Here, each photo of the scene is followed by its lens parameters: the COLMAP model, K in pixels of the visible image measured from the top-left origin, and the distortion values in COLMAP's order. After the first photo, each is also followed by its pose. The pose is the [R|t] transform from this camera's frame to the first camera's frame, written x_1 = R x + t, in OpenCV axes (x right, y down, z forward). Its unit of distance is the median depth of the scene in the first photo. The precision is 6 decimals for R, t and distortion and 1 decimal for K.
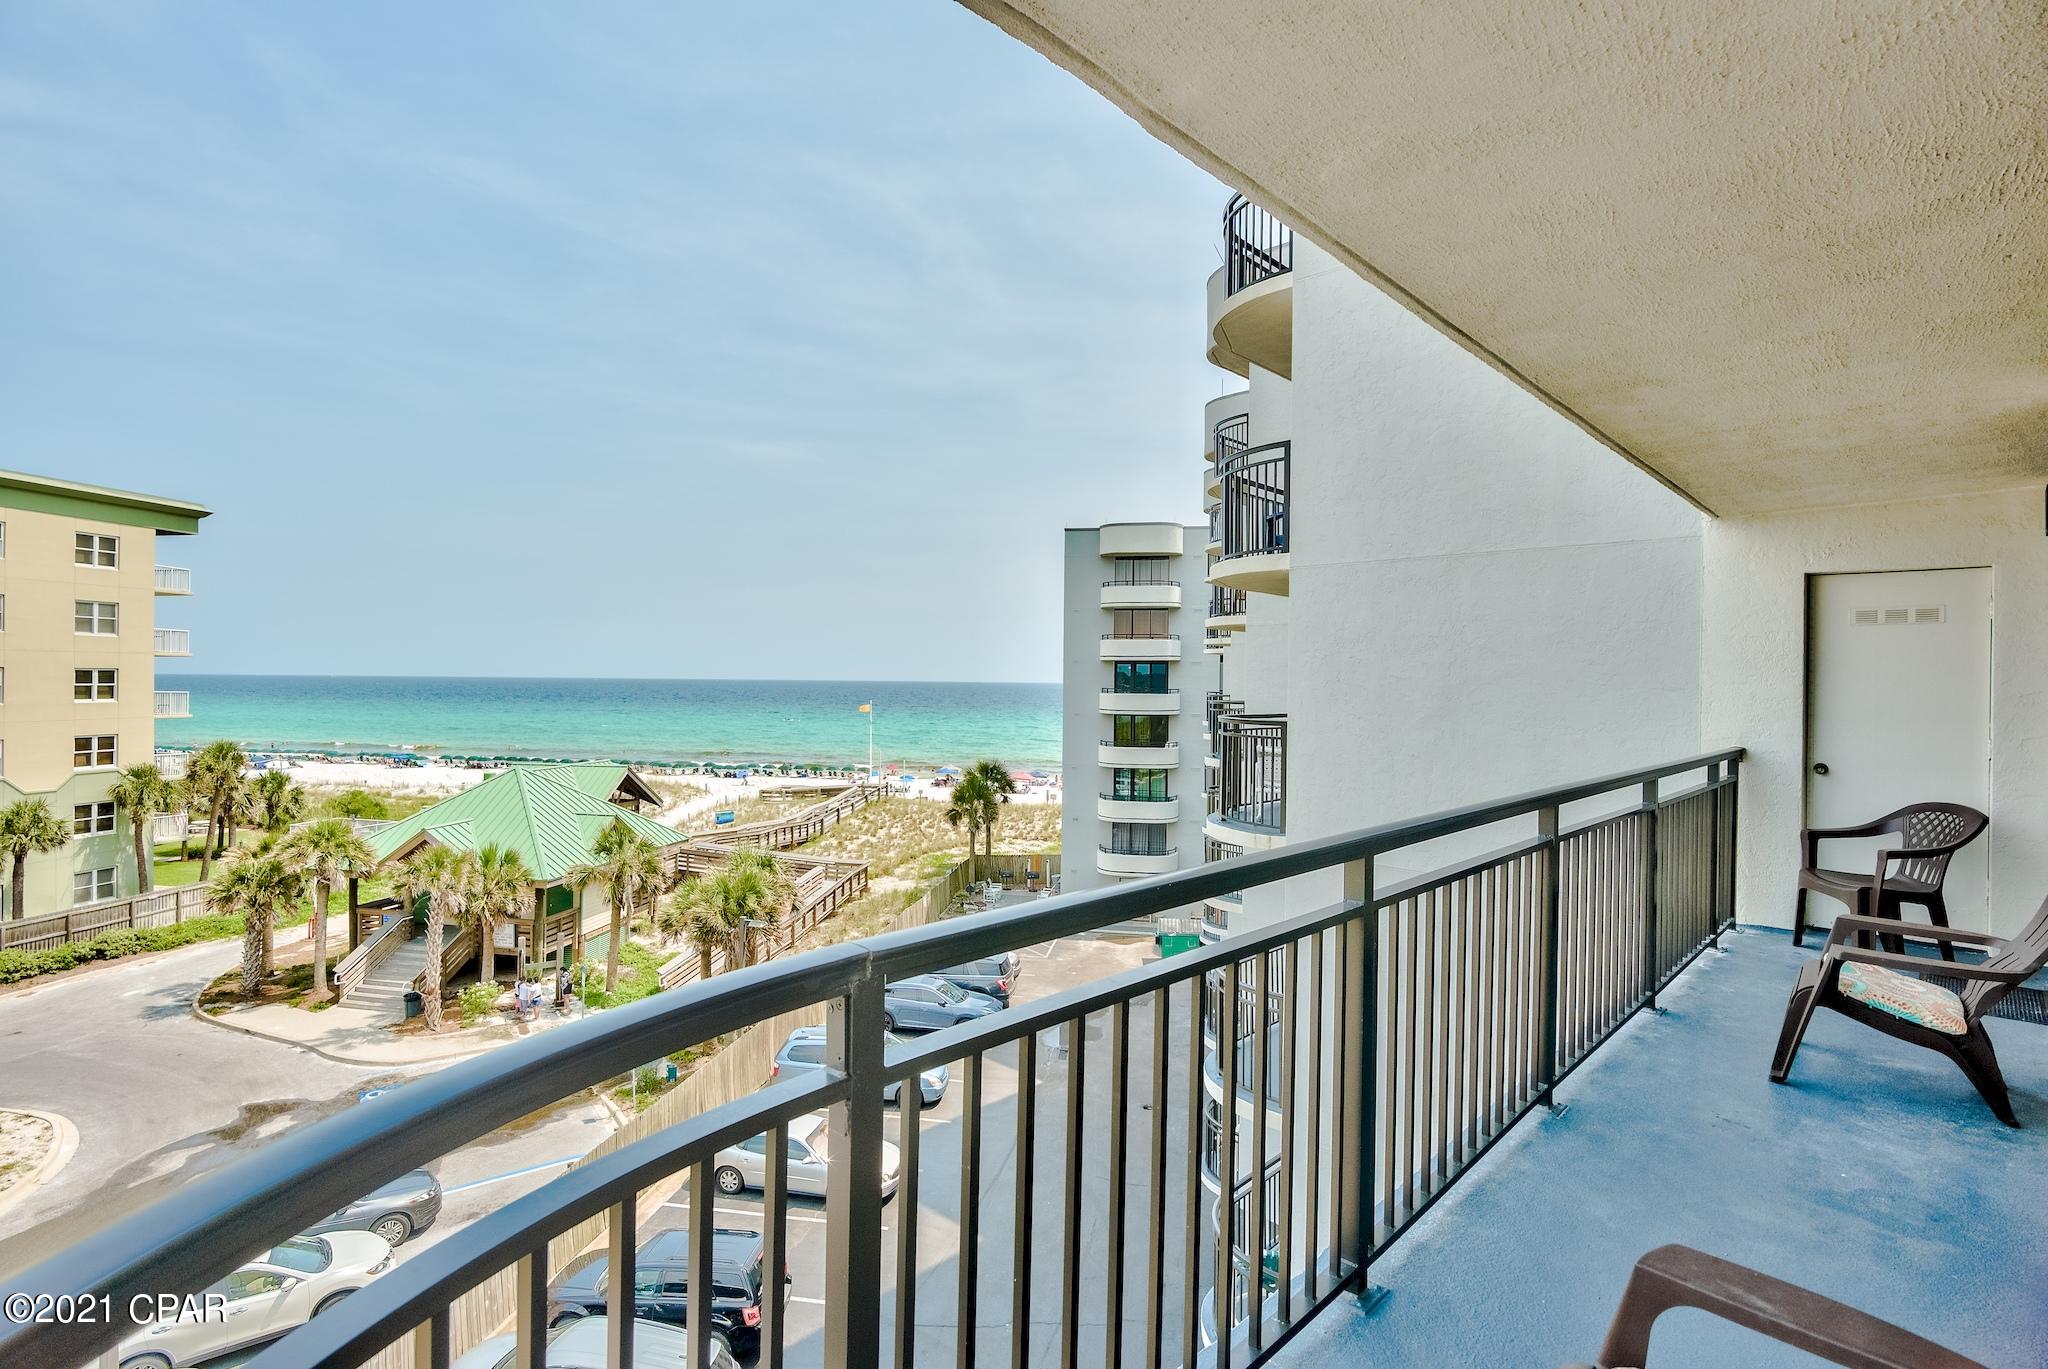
lens RADIAL K [[997.5, 0, 1028.9], [0, 997.5, 689.0], [0, 0, 1]] dist [-0.002381, -0.000683]
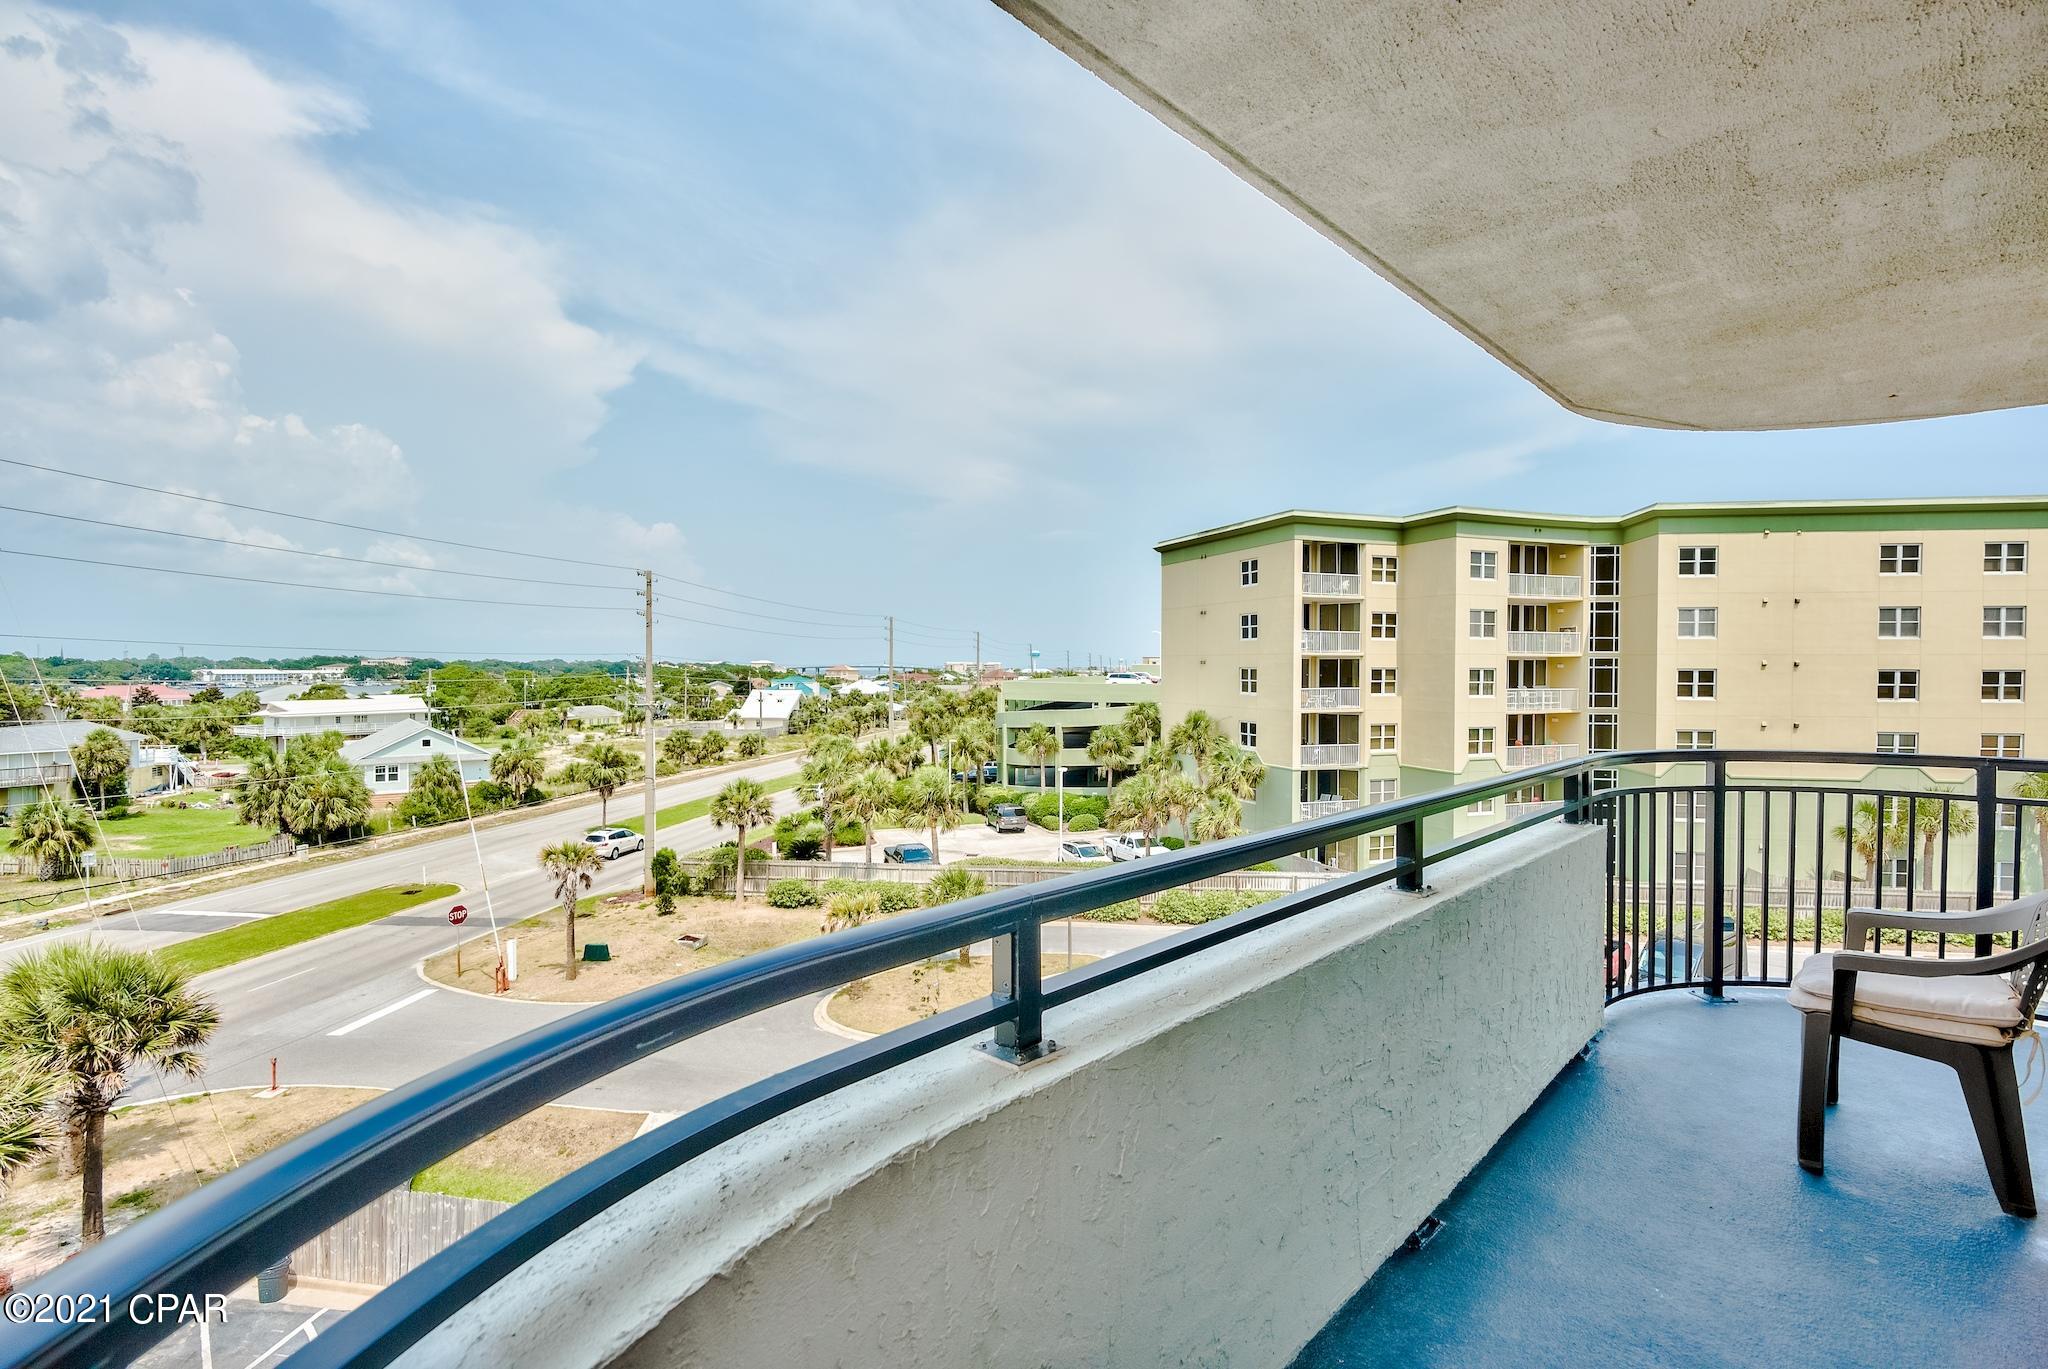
lens RADIAL K [[997.5, 0, 1024.7], [0, 997.5, 688.0], [0, 0, 1]] dist [-0.002381, -0.000683]
pose [[0.016400, 0.009634, -0.999819, 0.096606], [-0.010560, 0.999899, 0.009461, -0.000955], [0.999810, 0.010403, 0.016500, -0.050788]]
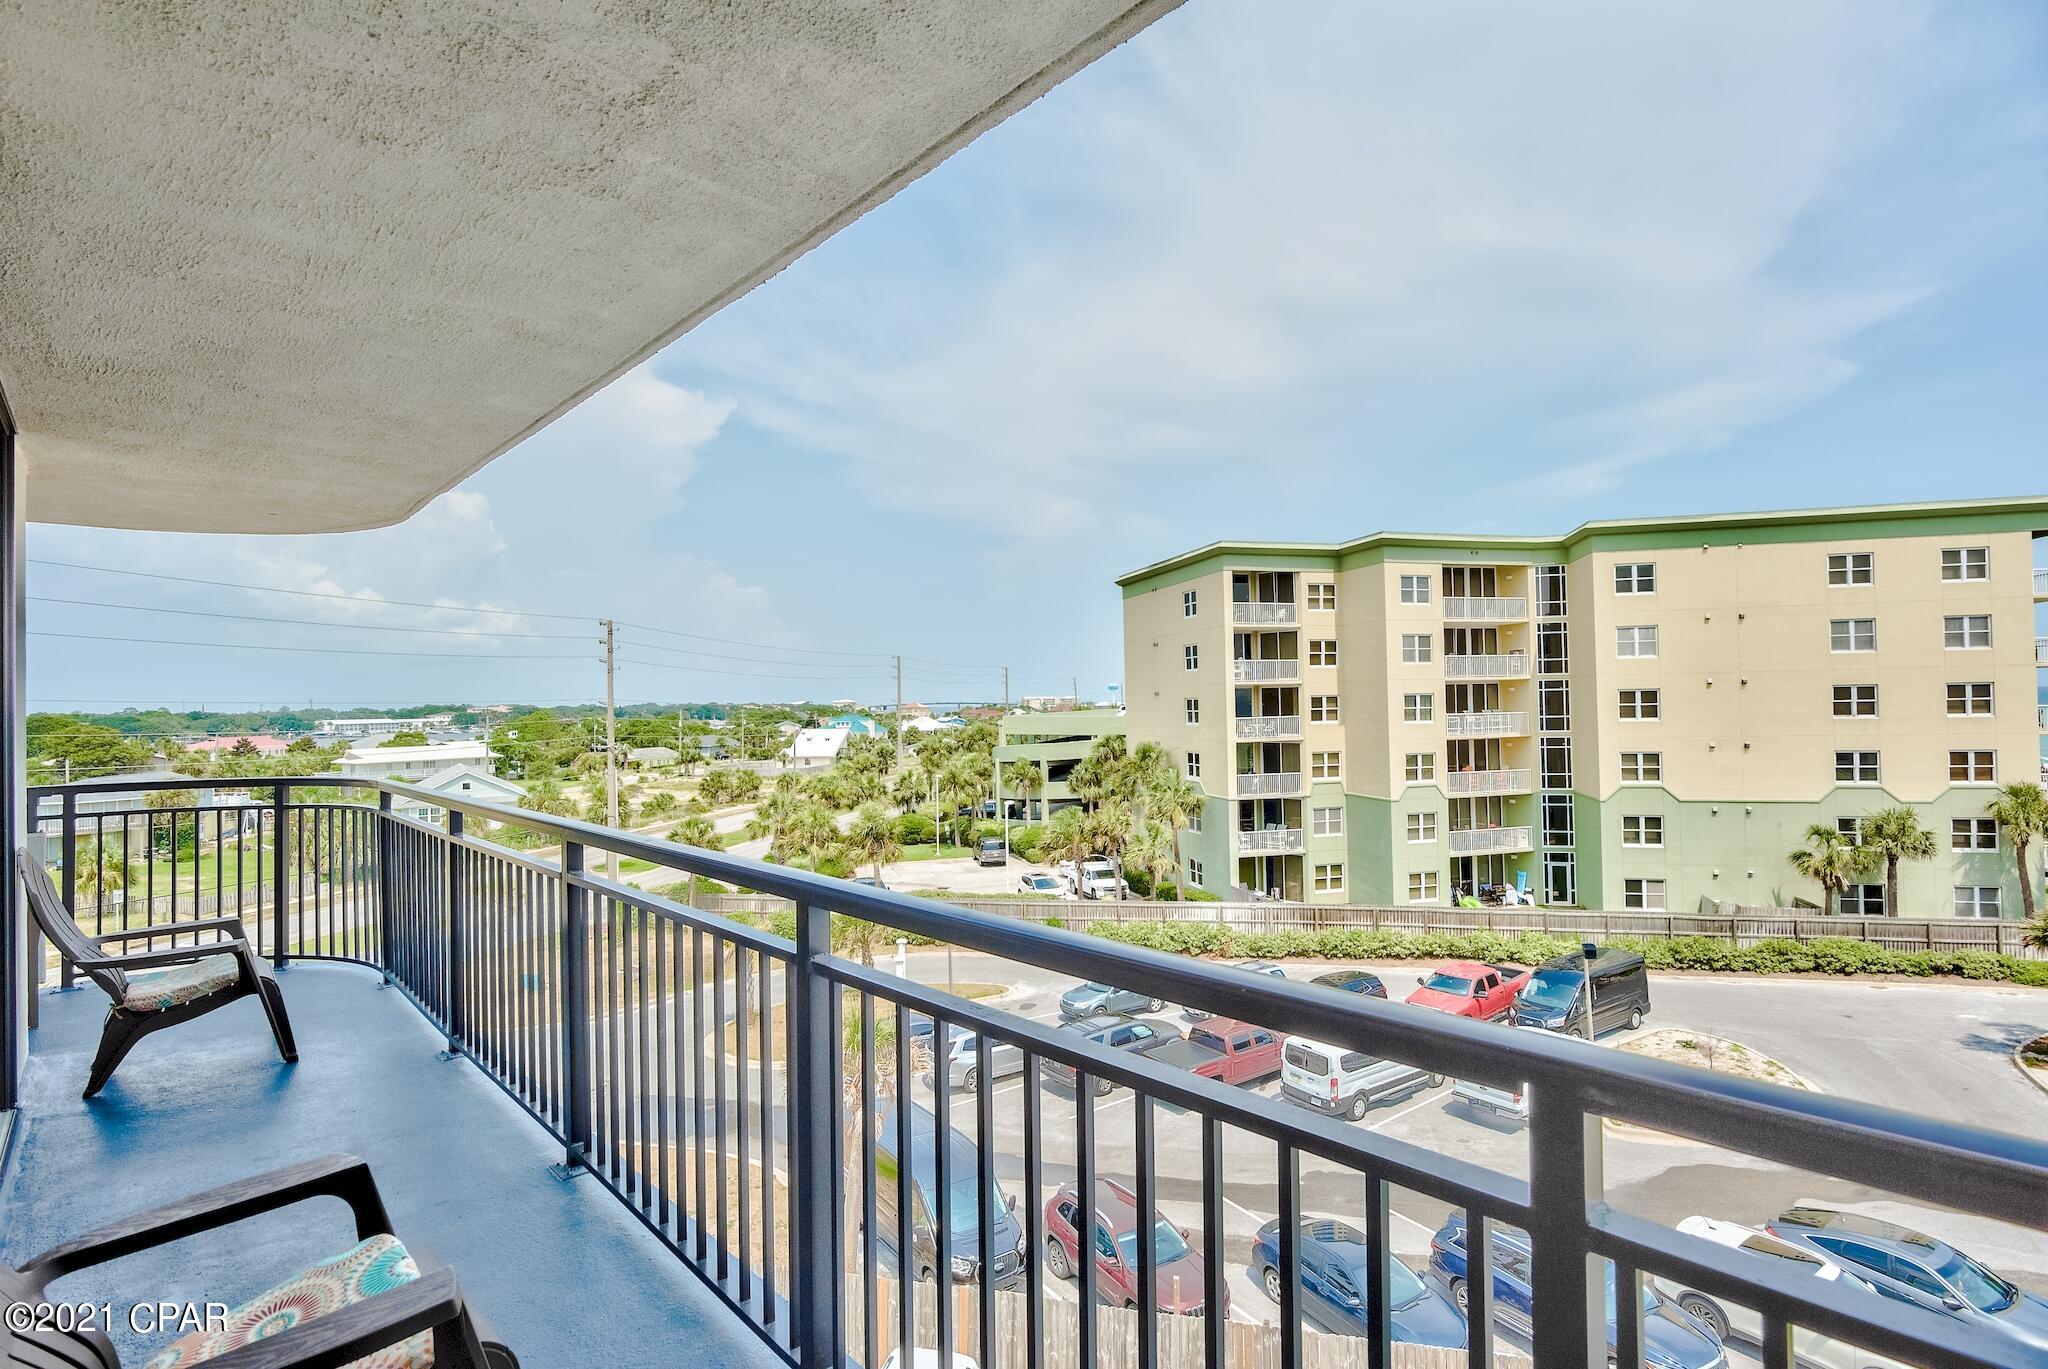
lens RADIAL K [[997.5, 0, 1021.8], [0, 997.5, 683.2], [0, 0, 1]] dist [-0.002381, -0.000683]
pose [[-0.070134, -0.029086, -0.997113, 0.119615], [0.011168, 0.999489, -0.029940, -0.001182], [0.997475, -0.013236, -0.069773, 0.124926]]
